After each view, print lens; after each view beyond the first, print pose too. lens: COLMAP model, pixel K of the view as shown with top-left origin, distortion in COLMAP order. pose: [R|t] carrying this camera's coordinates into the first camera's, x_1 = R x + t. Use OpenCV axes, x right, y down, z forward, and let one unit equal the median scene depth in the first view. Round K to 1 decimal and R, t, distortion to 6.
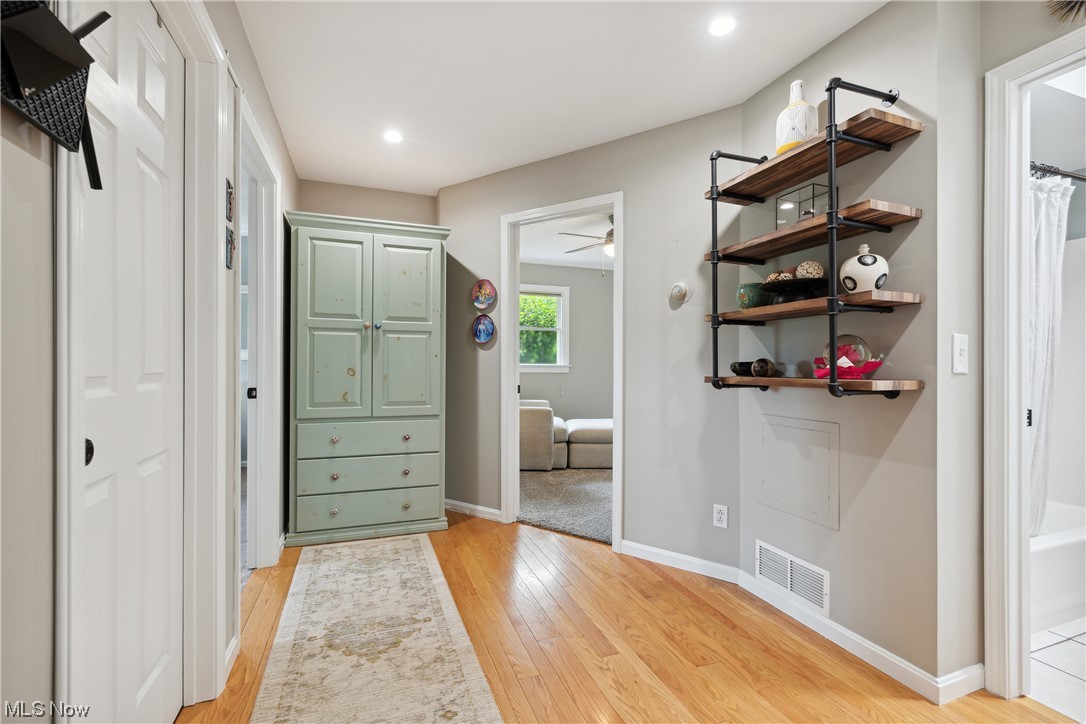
lens RADIAL K [[469.3, 0, 533.4], [0, 469.3, 368.2], [0, 0, 1]] dist [-0.023877, -0.000389]
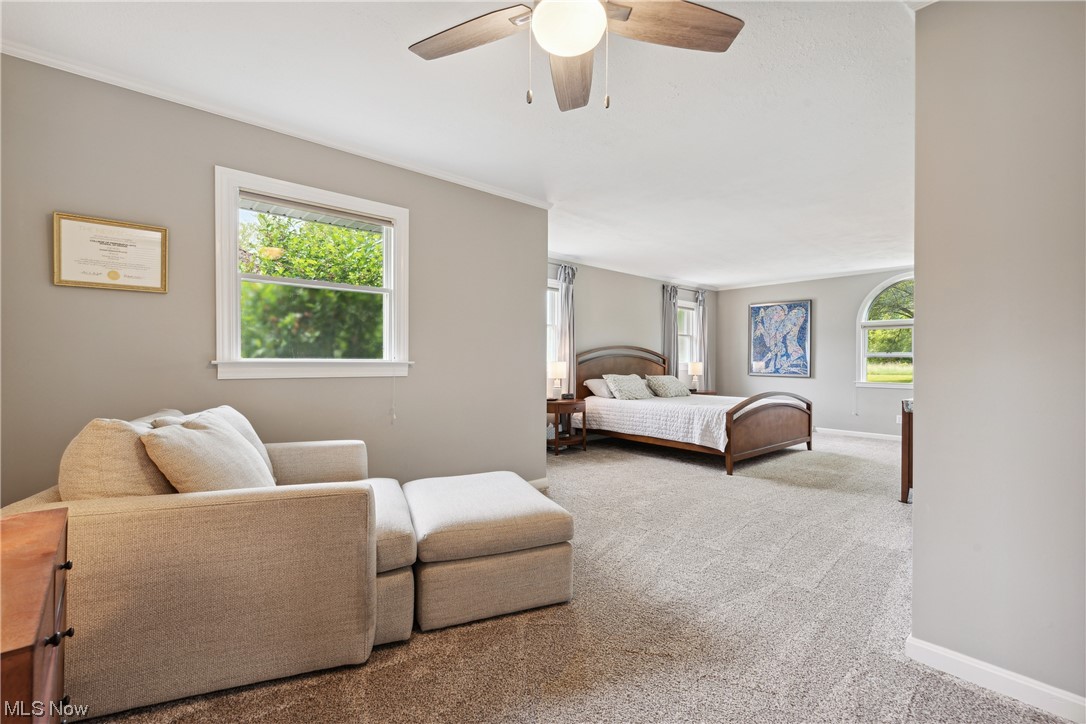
lens RADIAL K [[469.3, 0, 547.6], [0, 469.3, 363.8], [0, 0, 1]] dist [-0.023877, -0.000389]
pose [[0.925111, -0.001831, 0.379692, 0.029209], [0.001724, 0.999998, 0.000620, -0.005750], [-0.379692, 0.000082, 0.925113, 0.610341]]
